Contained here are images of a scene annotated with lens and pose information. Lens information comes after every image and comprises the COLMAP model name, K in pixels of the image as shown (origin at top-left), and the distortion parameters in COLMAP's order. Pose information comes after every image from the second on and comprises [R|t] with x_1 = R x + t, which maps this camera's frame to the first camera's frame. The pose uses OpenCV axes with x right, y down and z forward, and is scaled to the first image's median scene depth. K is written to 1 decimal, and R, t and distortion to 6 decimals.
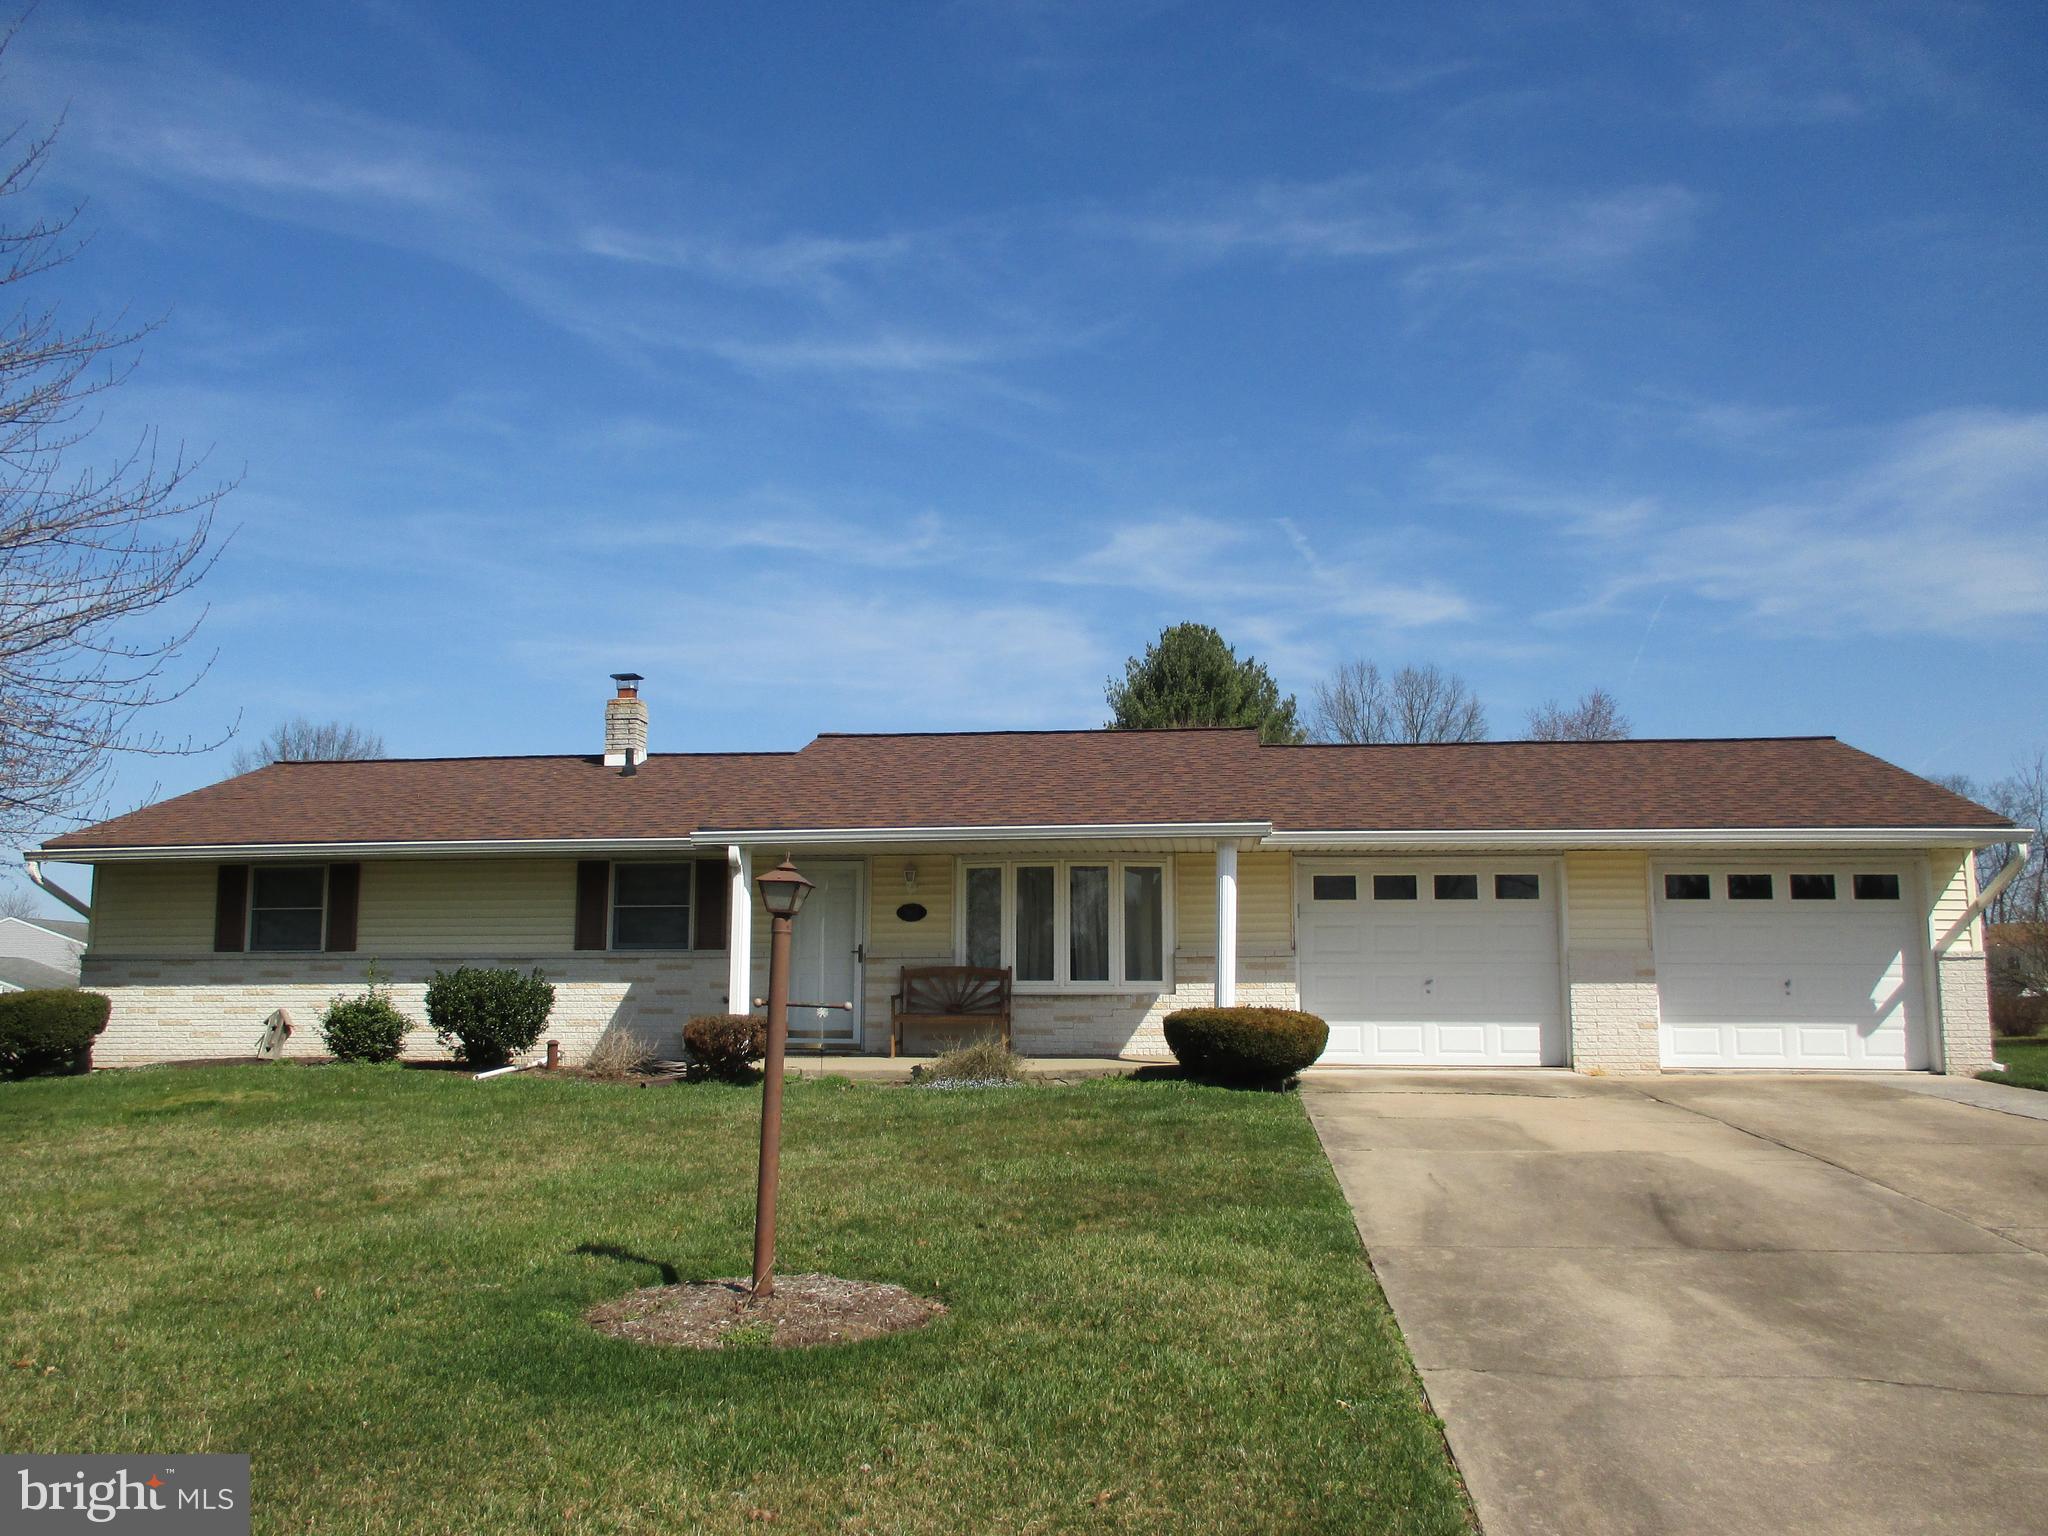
lens RADIAL K [[1629.7, 0, 1024.0], [0, 1629.7, 768.0], [0, 0, 1]] dist [0.043628, -0.002503]
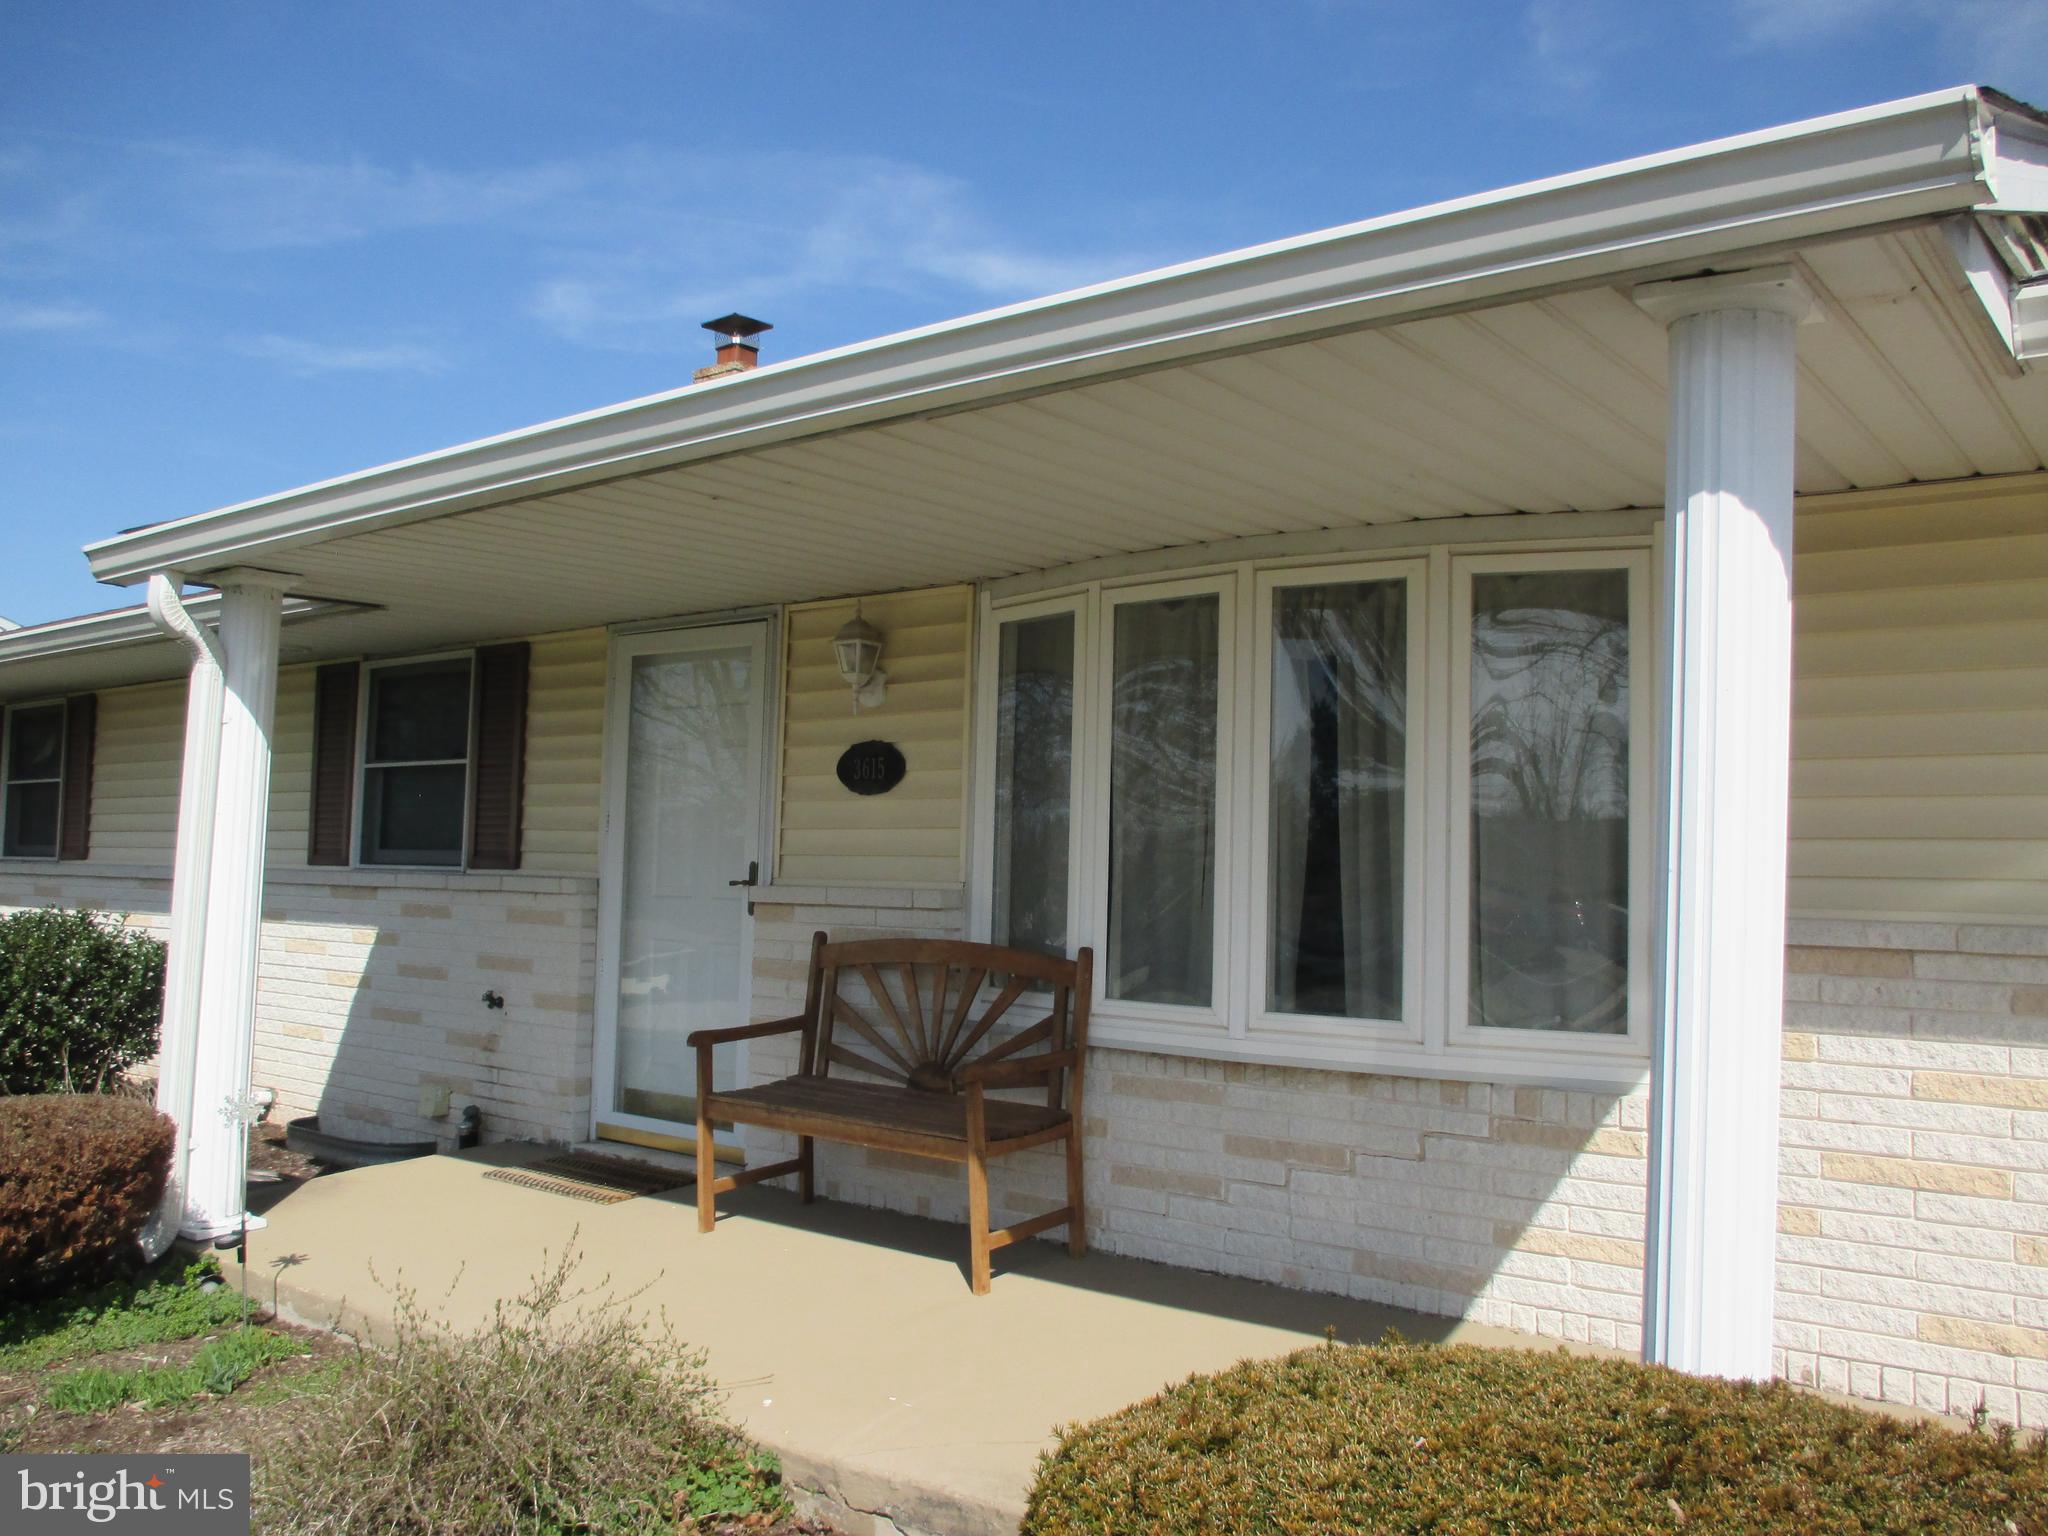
lens RADIAL K [[1752.8, 0, 1024.0], [0, 1752.8, 768.0], [0, 0, 1]] dist [0.006297, 0.002483]
pose [[0.806058, -0.014993, -0.591647, 0.166475], [0.037394, 0.998972, 0.025630, 0.081339], [0.590654, -0.042784, 0.805790, 0.743161]]
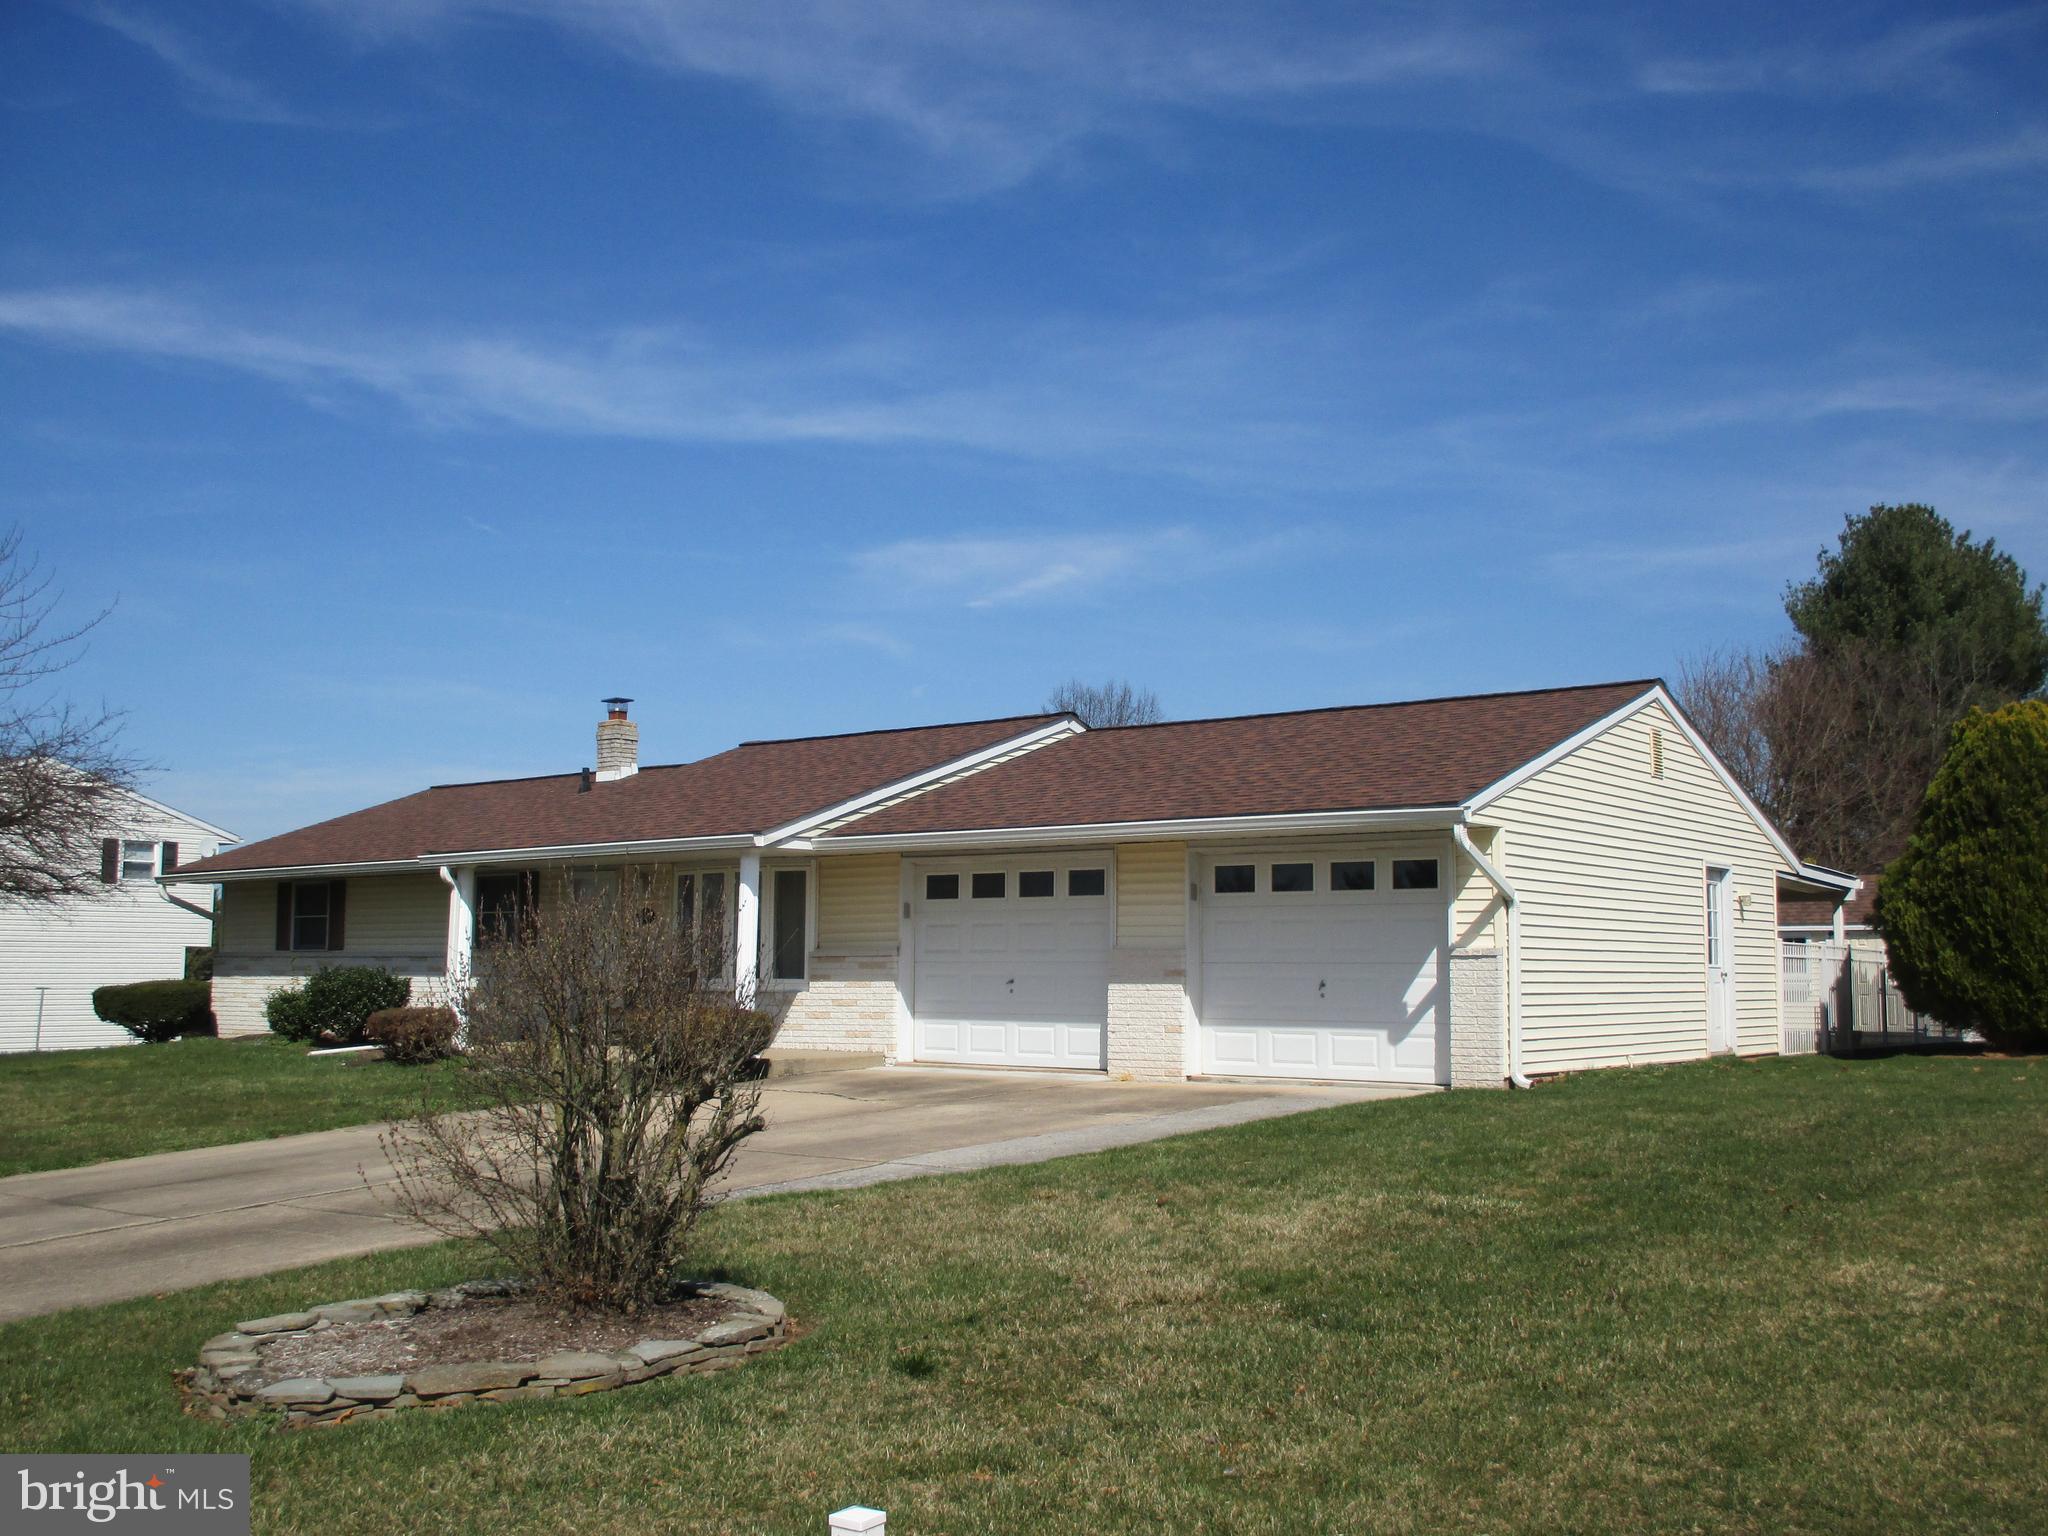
lens RADIAL K [[2068.0, 0, 1024.0], [0, 2068.0, 768.0], [0, 0, 1]] dist [-0.006583, -0.004618]
pose [[0.842019, -0.048541, -0.537260, 0.920754], [0.062555, 0.998011, 0.007869, -0.005621], [0.535809, -0.040234, 0.843380, -0.030026]]
